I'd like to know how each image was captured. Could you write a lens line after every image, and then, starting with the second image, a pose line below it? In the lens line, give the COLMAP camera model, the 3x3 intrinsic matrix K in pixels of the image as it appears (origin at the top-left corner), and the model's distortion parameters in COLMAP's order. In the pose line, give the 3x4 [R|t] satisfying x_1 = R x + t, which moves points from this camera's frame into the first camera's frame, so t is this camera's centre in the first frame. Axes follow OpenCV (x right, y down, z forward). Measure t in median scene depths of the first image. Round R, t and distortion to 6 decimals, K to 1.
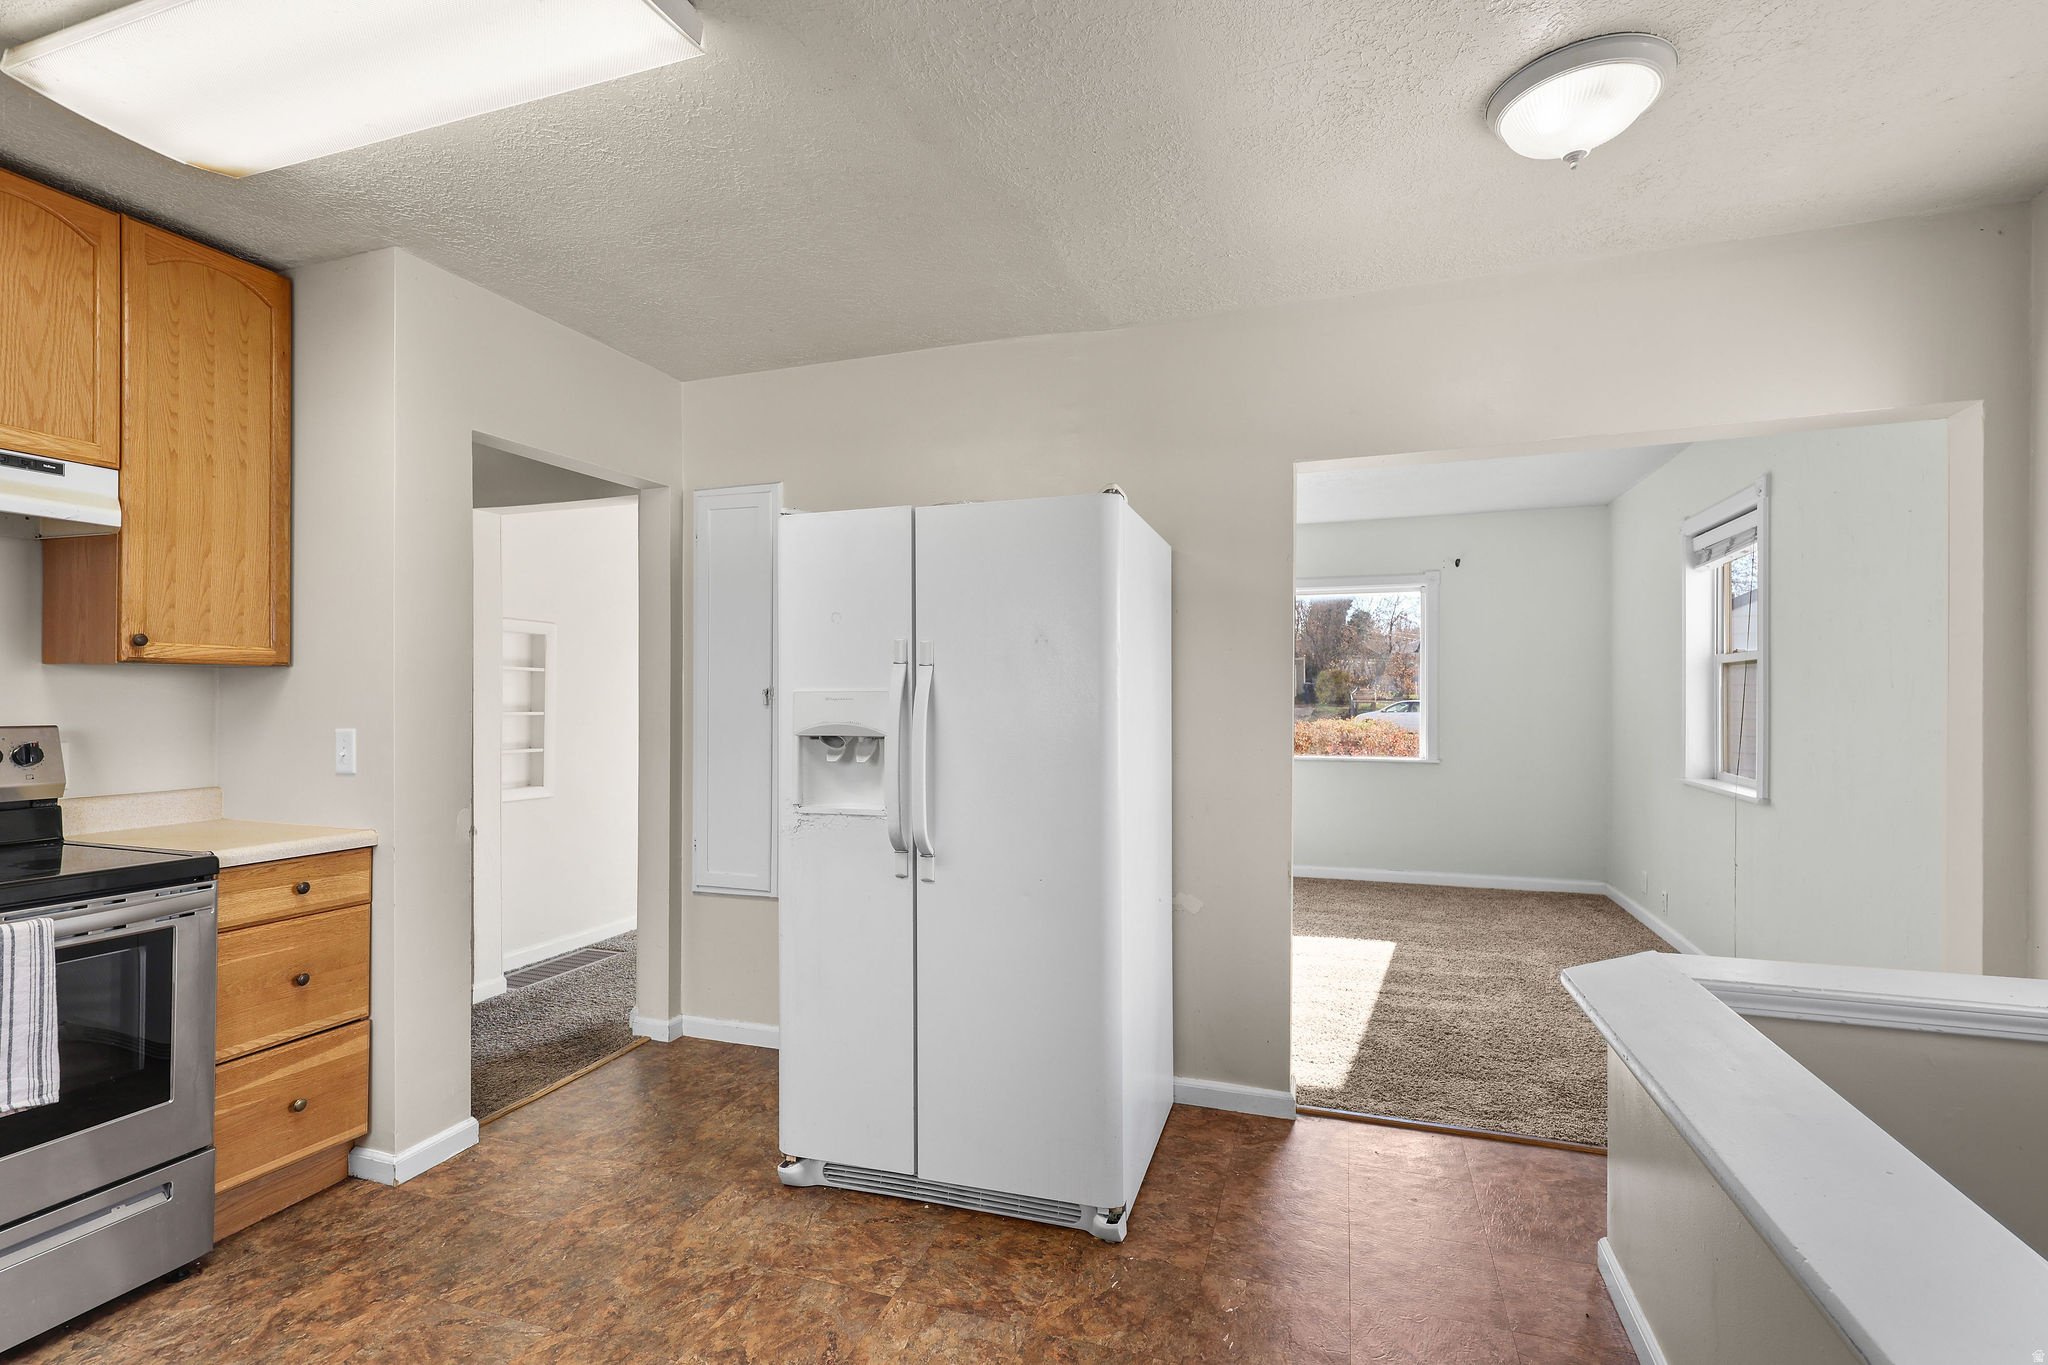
lens RADIAL K [[943.3, 0, 1026.5], [0, 943.3, 689.3], [0, 0, 1]] dist [-0.002767, -0.000397]
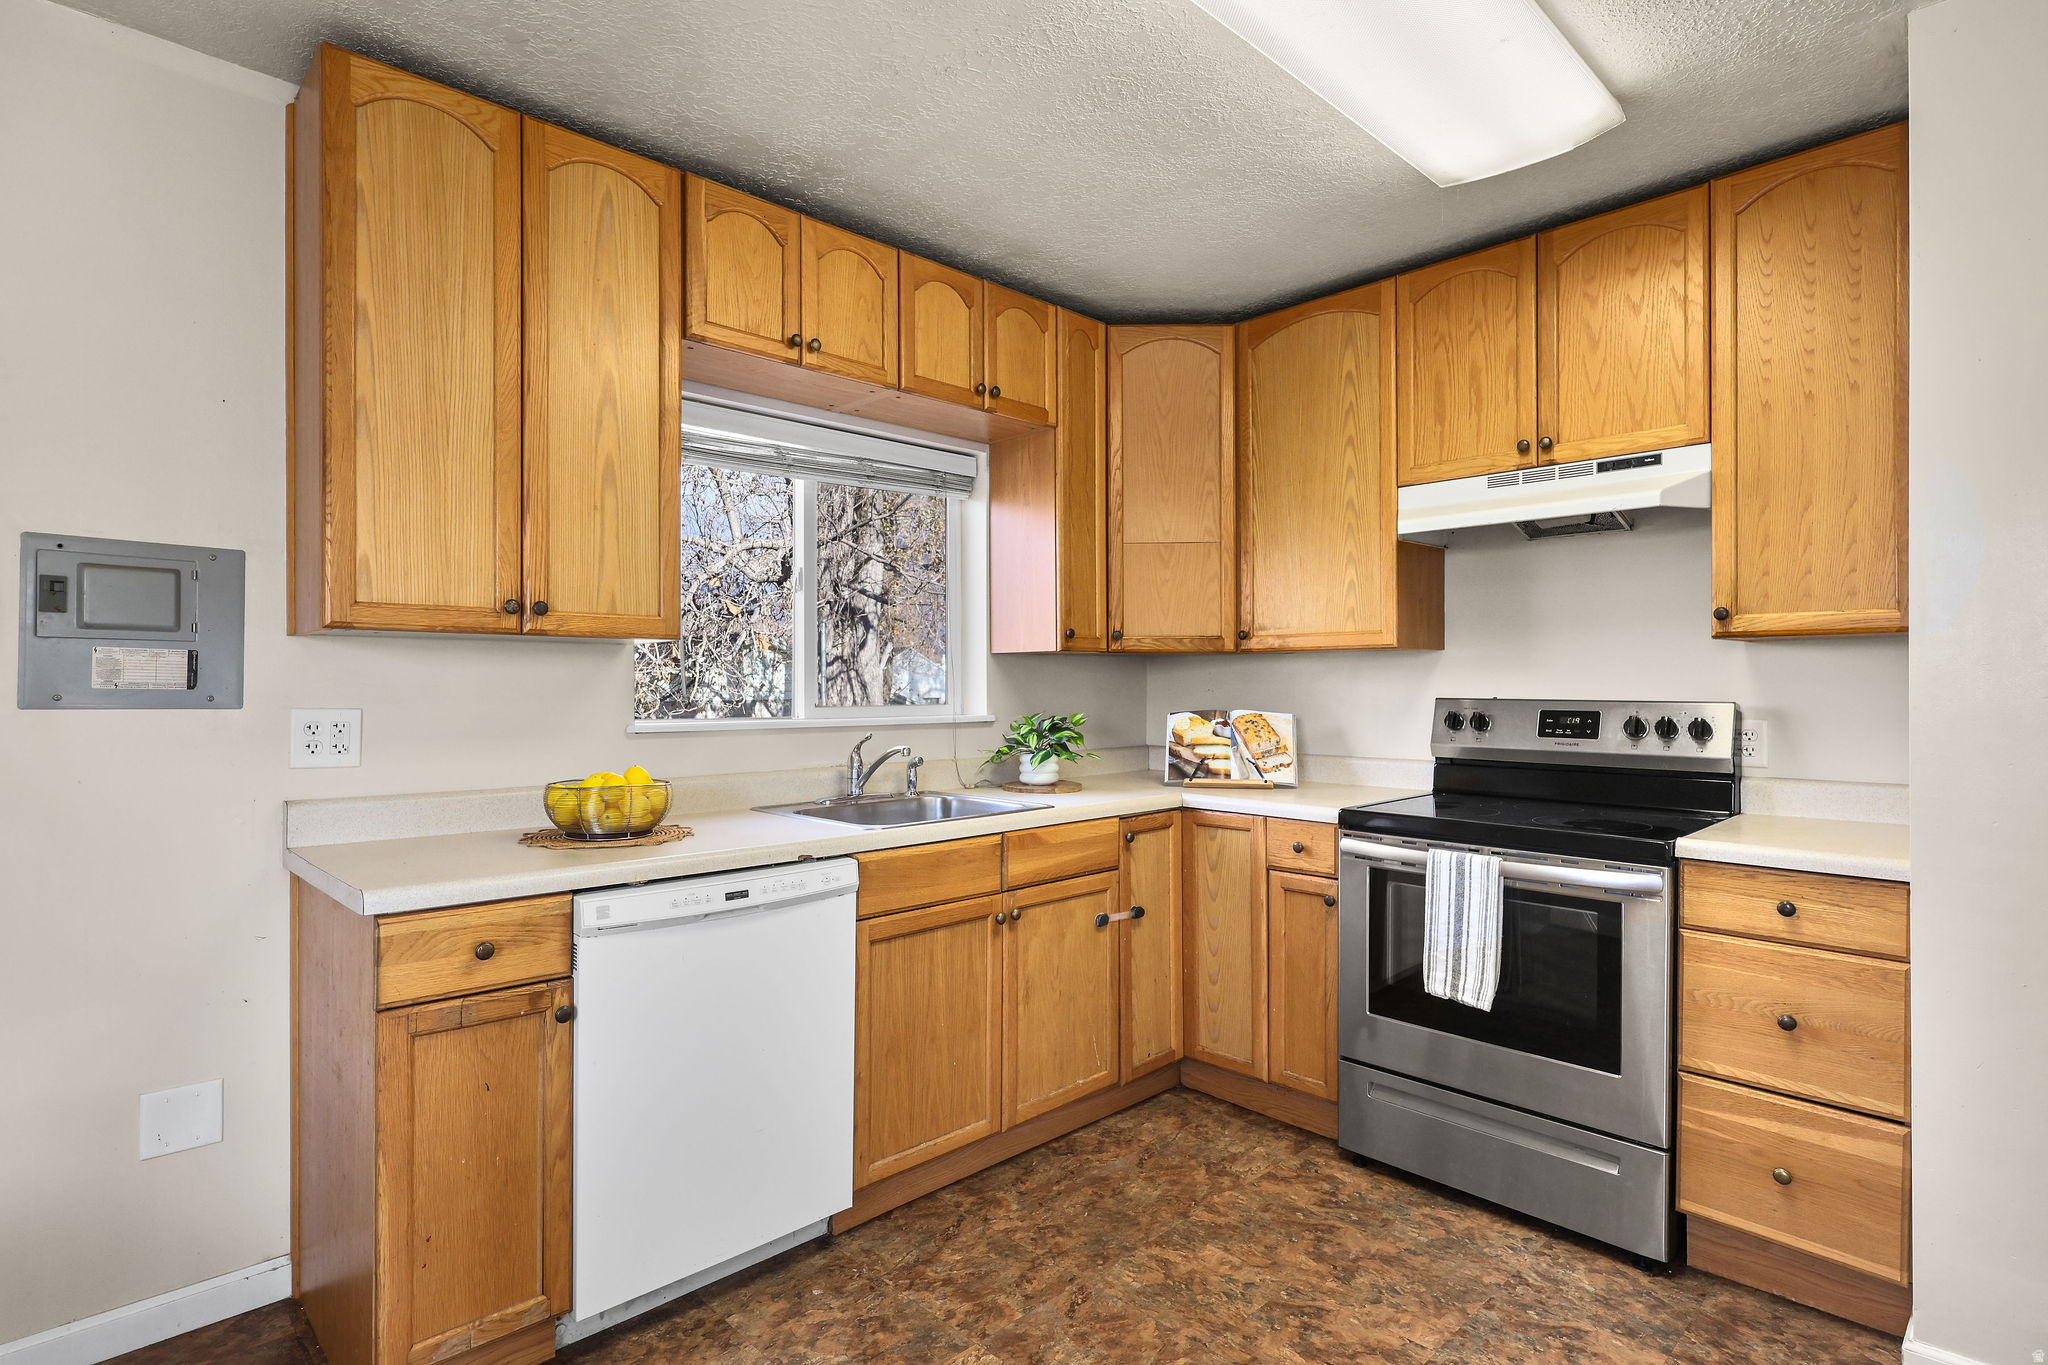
lens RADIAL K [[1043.8, 0, 1025.1], [0, 1043.8, 687.5], [0, 0, 1]] dist [-0.000144, -0.000080]
pose [[-0.451501, -0.001616, -0.892269, 0.328748], [0.003722, 0.999986, -0.003694, 0.024057], [0.892263, -0.004989, -0.451489, 0.848412]]
